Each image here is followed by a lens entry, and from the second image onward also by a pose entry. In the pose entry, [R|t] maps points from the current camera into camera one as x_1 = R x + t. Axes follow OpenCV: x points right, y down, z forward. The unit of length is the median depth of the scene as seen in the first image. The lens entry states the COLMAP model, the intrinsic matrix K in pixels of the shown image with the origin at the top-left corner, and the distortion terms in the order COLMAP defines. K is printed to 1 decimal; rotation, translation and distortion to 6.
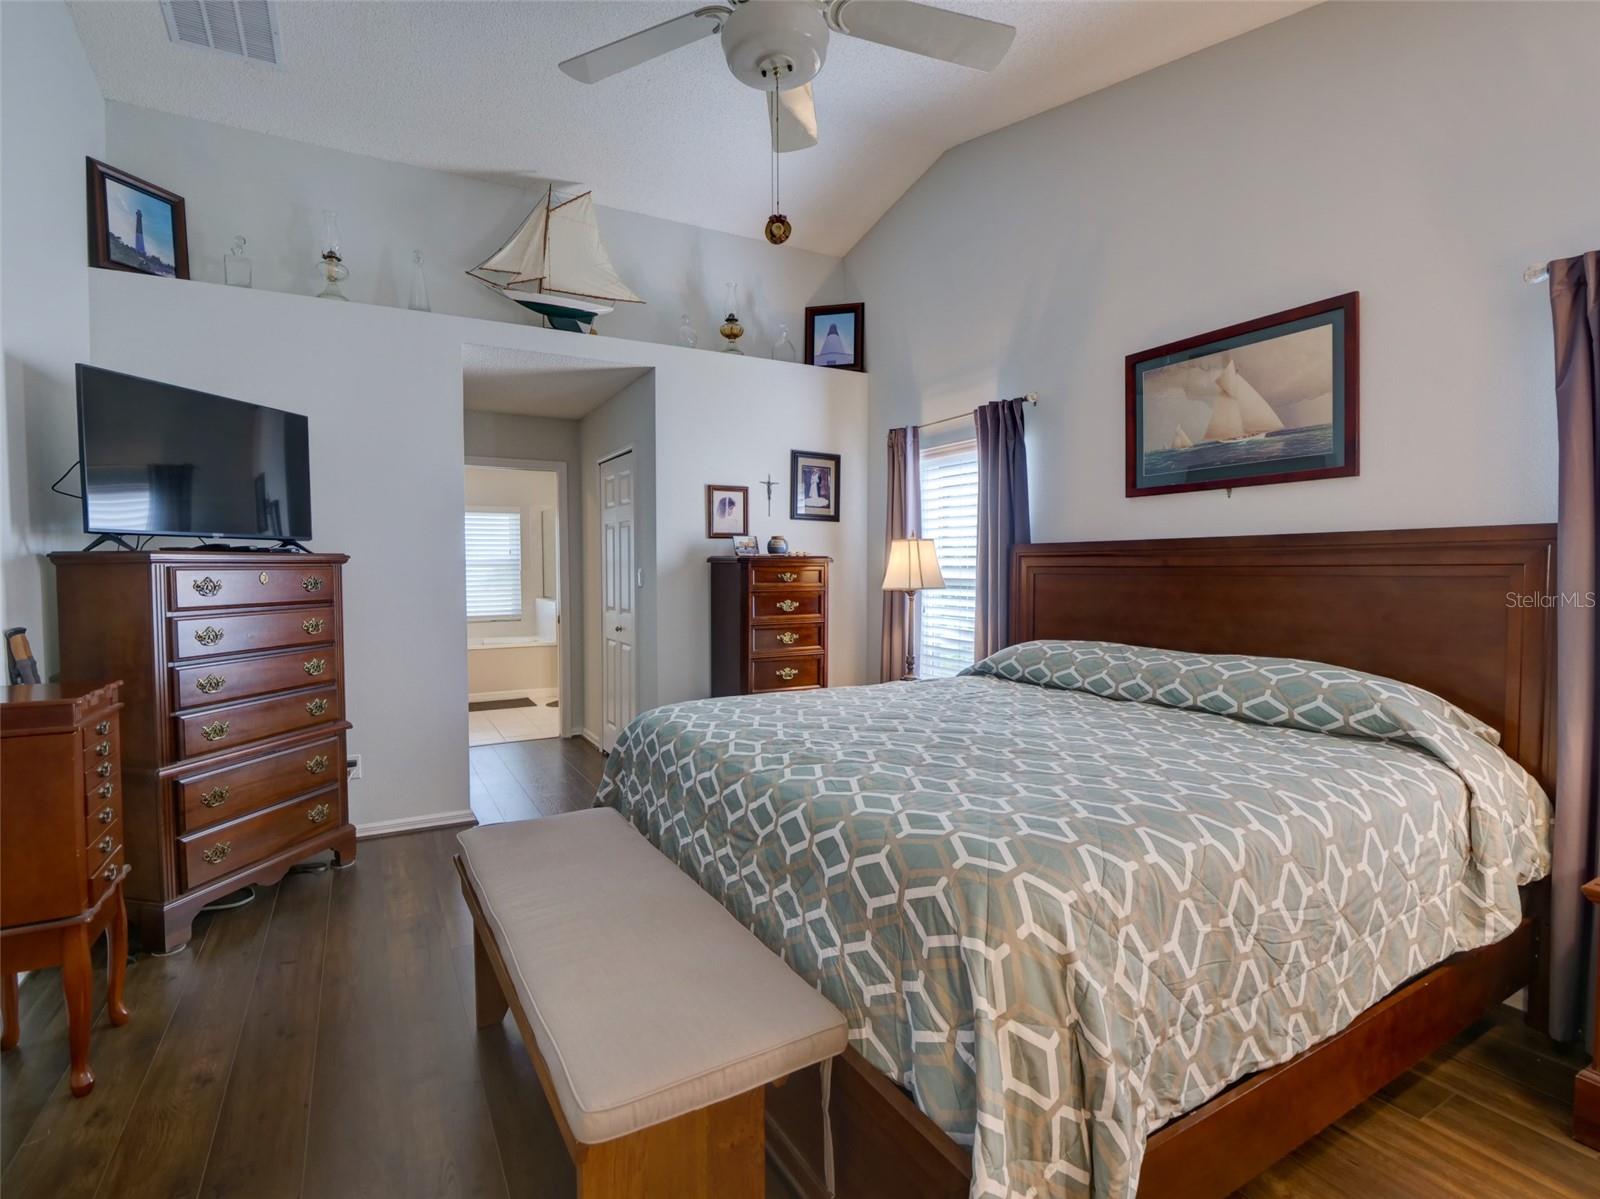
lens RADIAL K [[783.3, 0, 801.1], [0, 783.3, 596.0], [0, 0, 1]] dist [-0.009337, -0.001334]
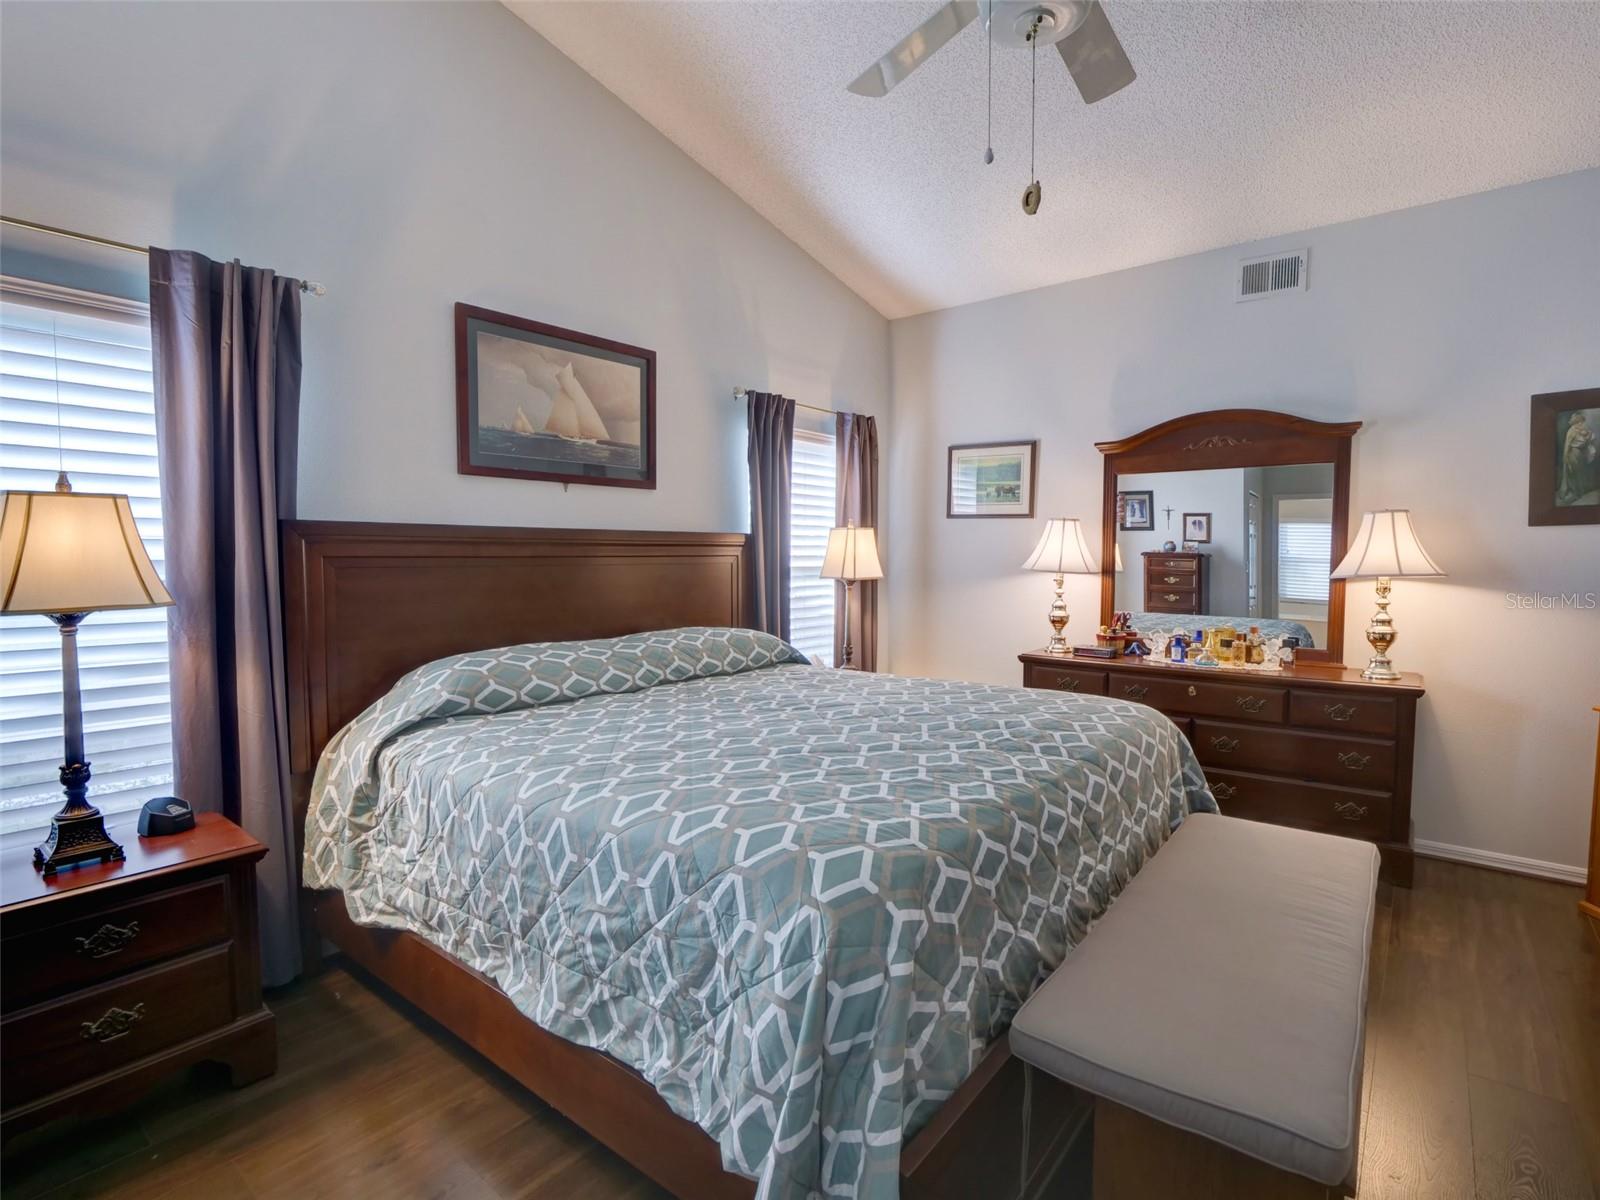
lens RADIAL K [[783.3, 0, 804.5], [0, 783.3, 599.5], [0, 0, 1]] dist [-0.009337, -0.001334]
pose [[-0.343586, -0.041543, 0.938202, -0.557290], [0.039519, 0.997497, 0.058641, -0.030325], [-0.938289, 0.057225, -0.341084, 1.065008]]
